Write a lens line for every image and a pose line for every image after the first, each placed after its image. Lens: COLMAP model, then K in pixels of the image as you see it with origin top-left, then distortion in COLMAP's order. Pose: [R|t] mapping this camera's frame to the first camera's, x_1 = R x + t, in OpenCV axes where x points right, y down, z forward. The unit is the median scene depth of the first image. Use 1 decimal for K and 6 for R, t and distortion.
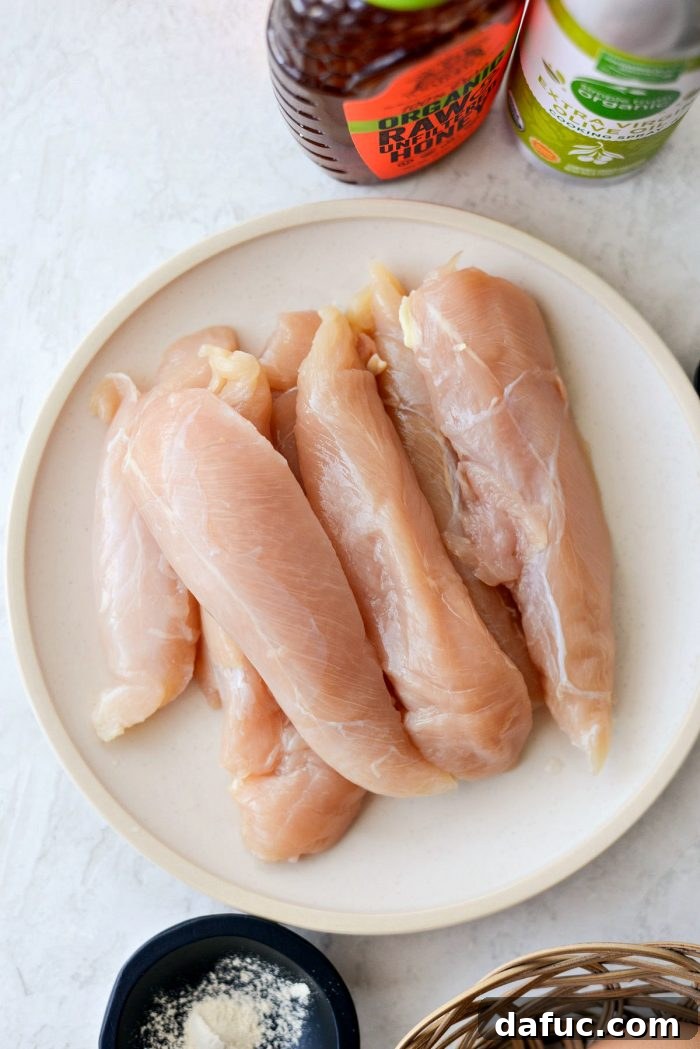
lens RADIAL K [[1768.8, 0, 350.0], [0, 1768.8, 524.5], [0, 0, 1]] dist [-0.074770, -0.110772]
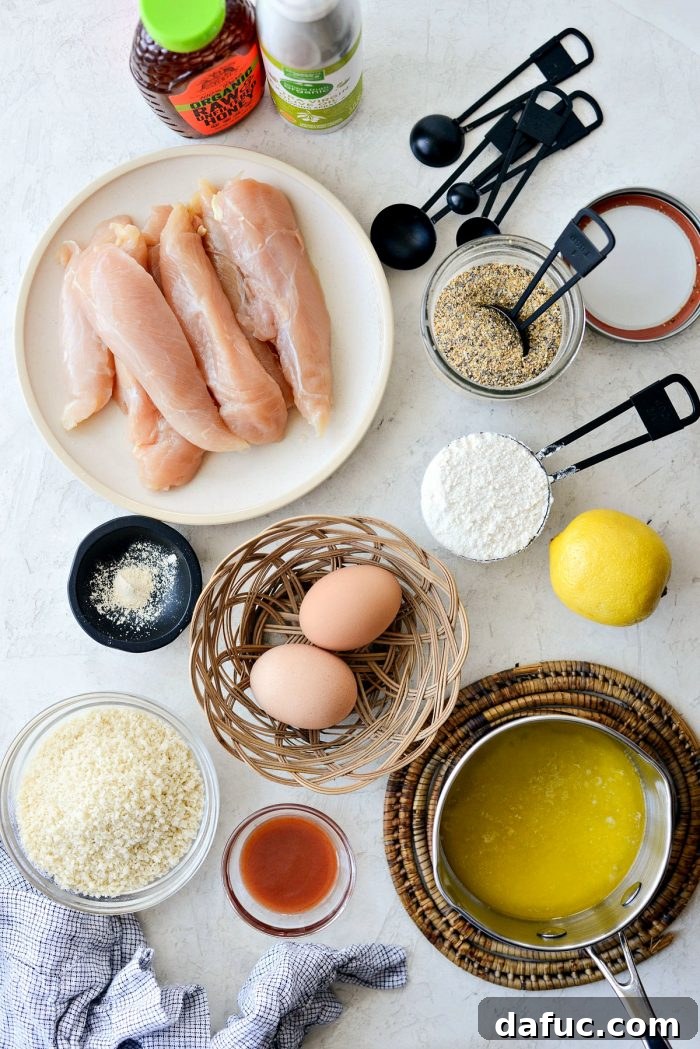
lens RADIAL K [[2015.6, 0, 350.0], [0, 2015.6, 524.5], [0, 0, 1]] dist [0.002274, 0.202248]
pose [[0.998653, -0.030287, -0.042124, 0.262914], [0.029486, 0.999375, -0.019517, 0.281712], [0.042688, 0.018249, 0.998922, -1.203901]]
